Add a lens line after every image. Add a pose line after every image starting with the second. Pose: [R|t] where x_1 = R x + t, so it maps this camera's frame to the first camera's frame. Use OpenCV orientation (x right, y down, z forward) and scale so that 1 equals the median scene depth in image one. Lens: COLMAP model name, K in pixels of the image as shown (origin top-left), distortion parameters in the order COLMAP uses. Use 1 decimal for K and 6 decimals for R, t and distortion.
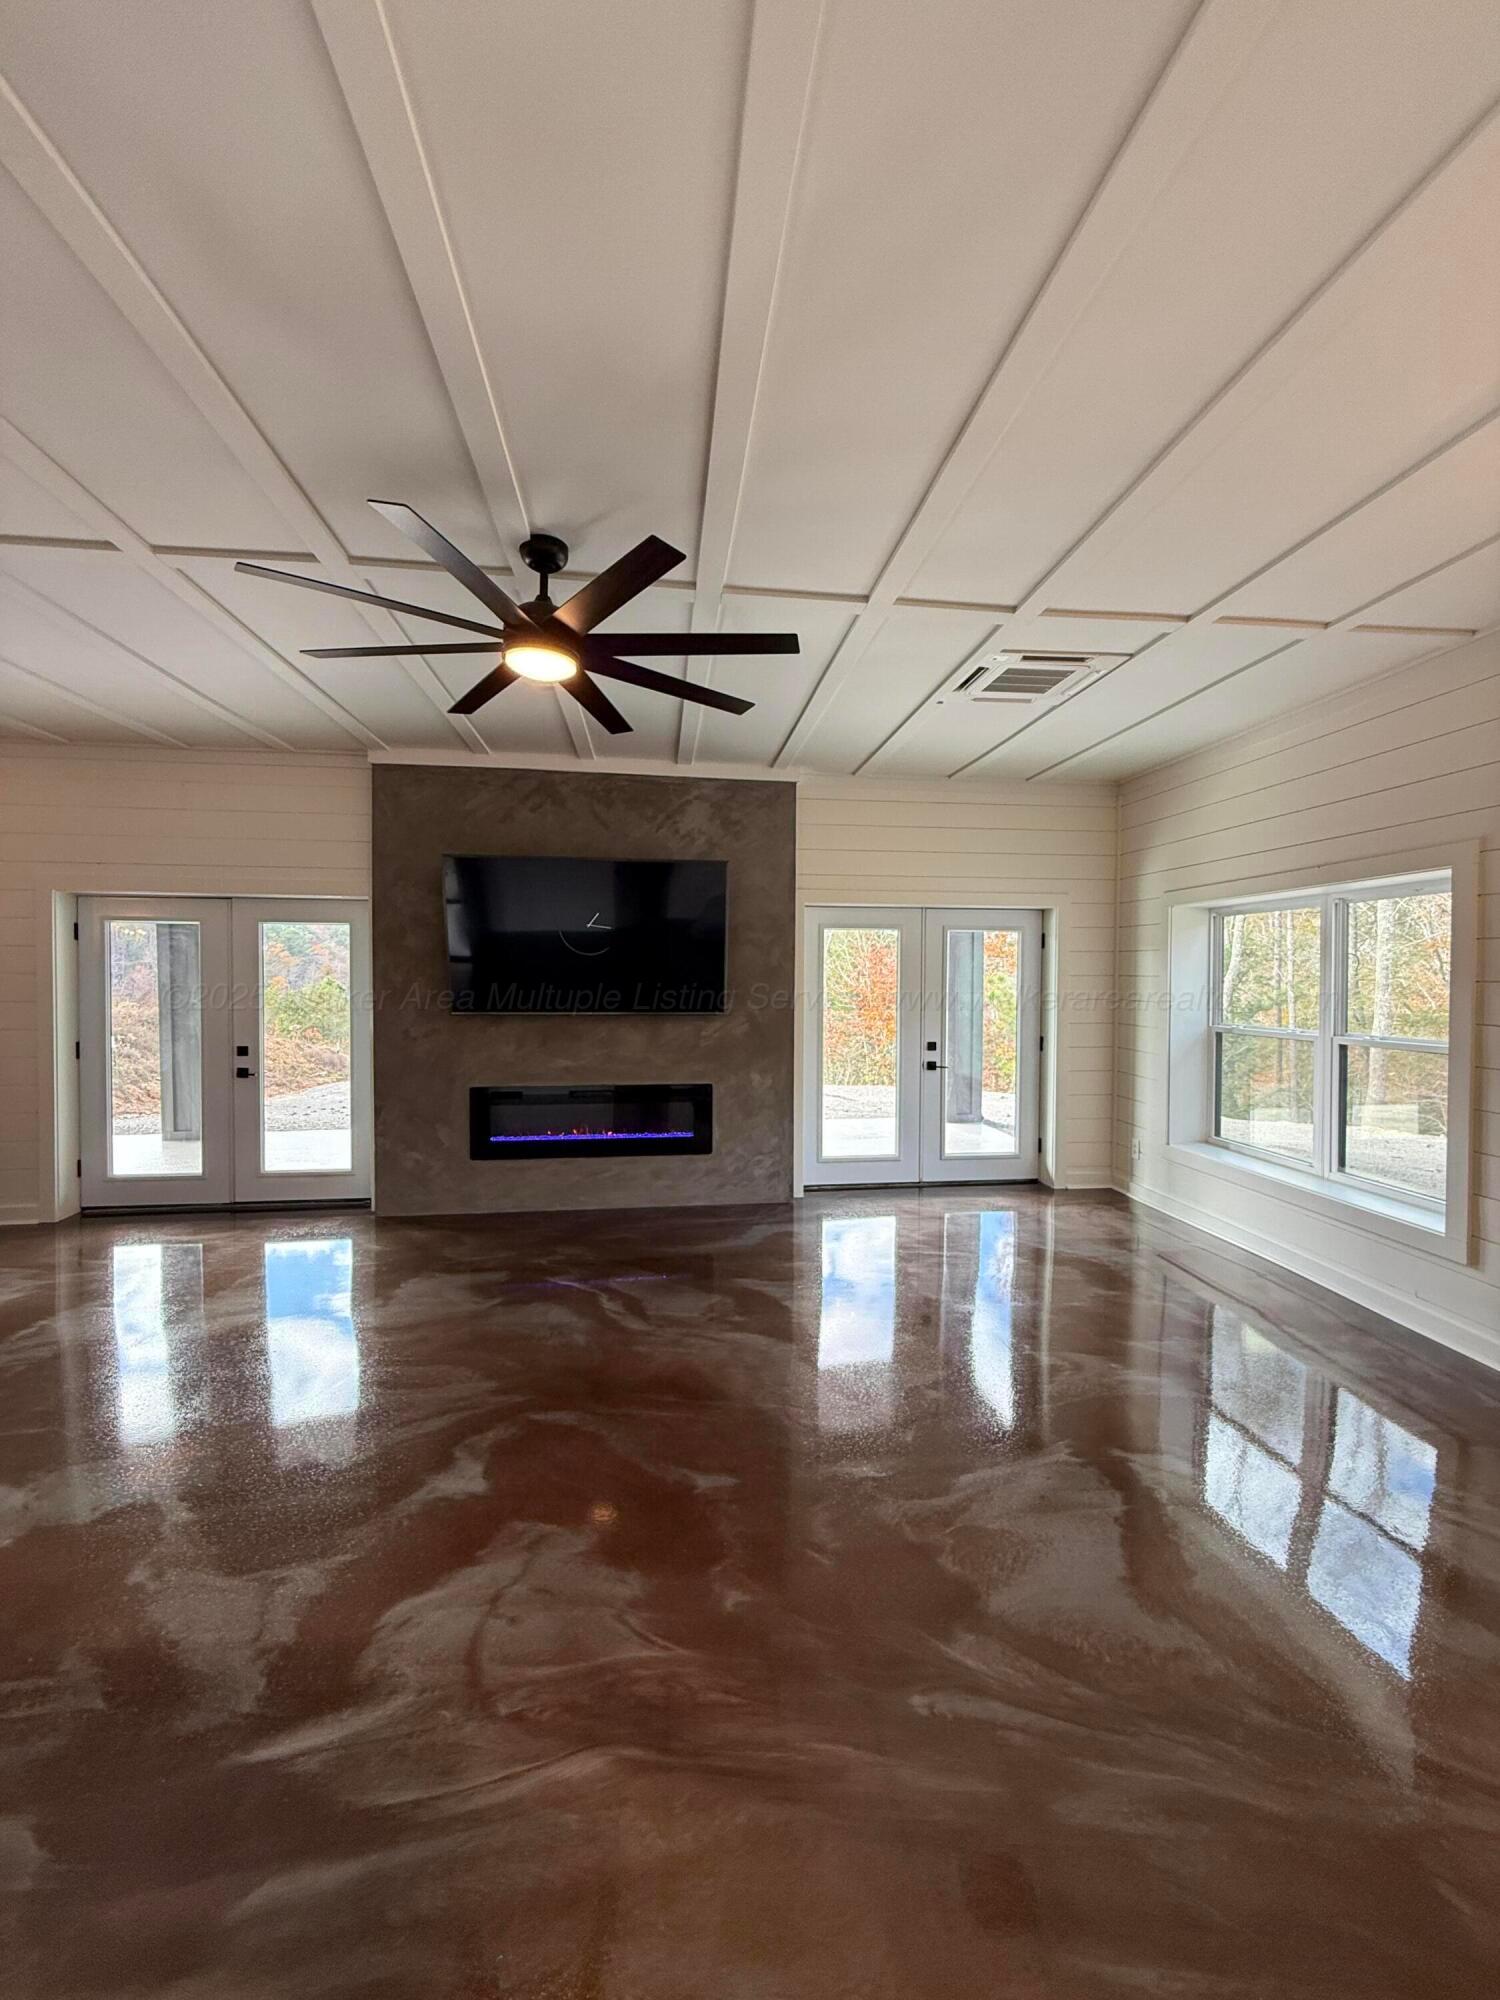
lens RADIAL K [[796.4, 0, 756.2], [0, 796.4, 996.4], [0, 0, 1]] dist [-0.000532, 0.000061]
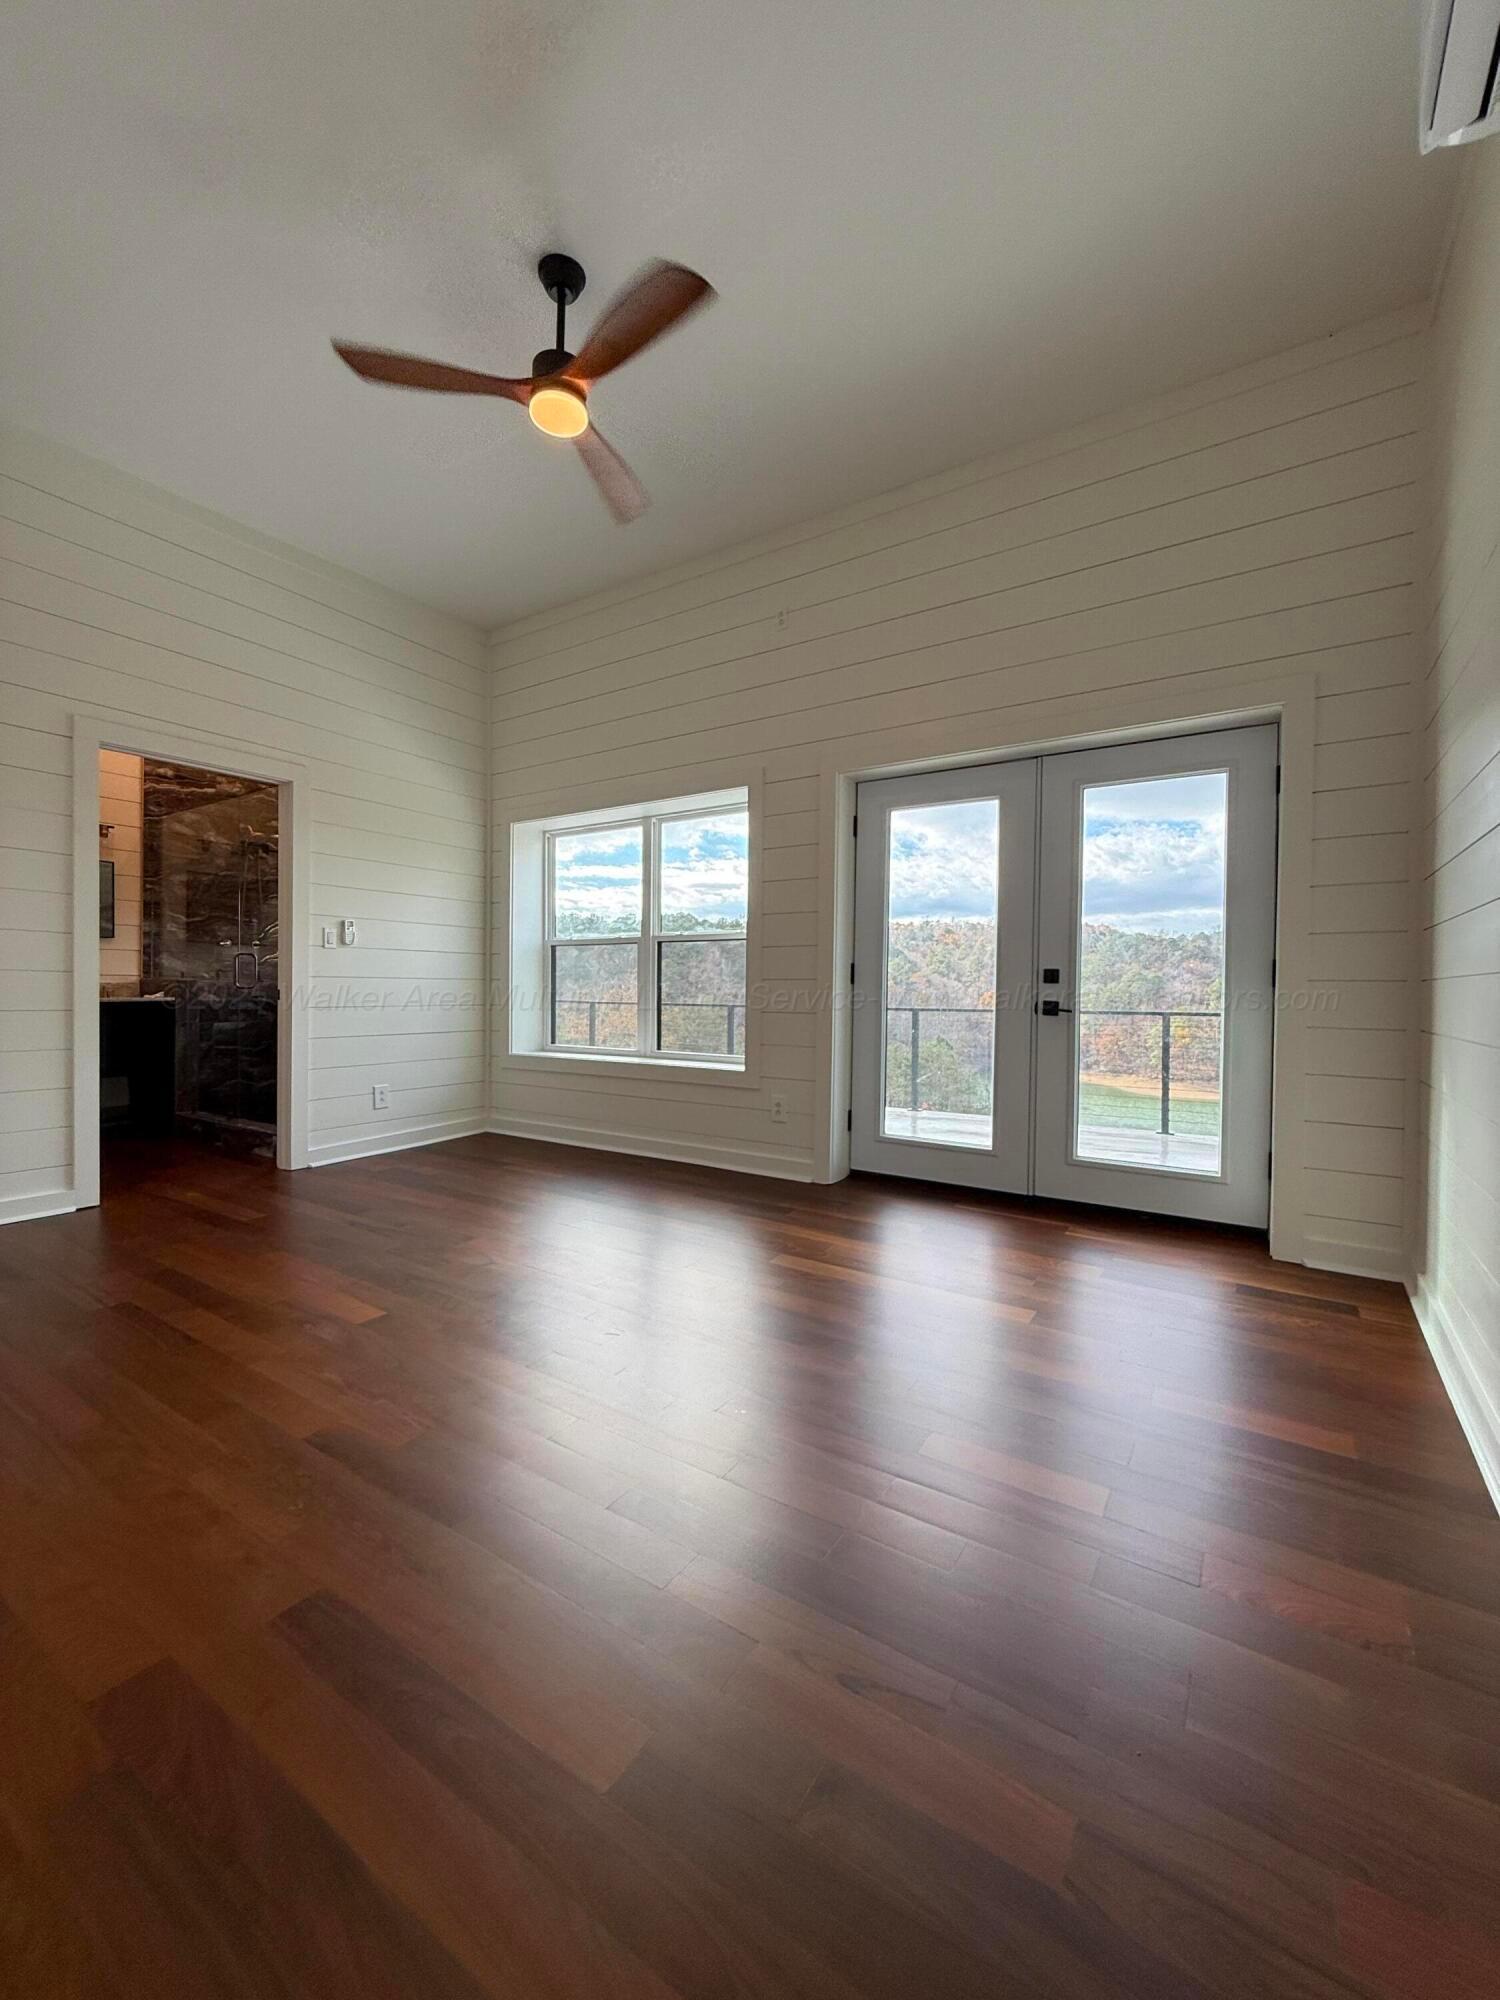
lens RADIAL K [[796.4, 0, 749.2], [0, 796.4, 997.3], [0, 0, 1]] dist [-0.000532, 0.000061]
pose [[0.756788, 0.011251, -0.653563, 0.489439], [-0.029638, 0.999414, -0.017114, 0.105646], [0.652988, 0.032321, 0.756678, 0.424879]]
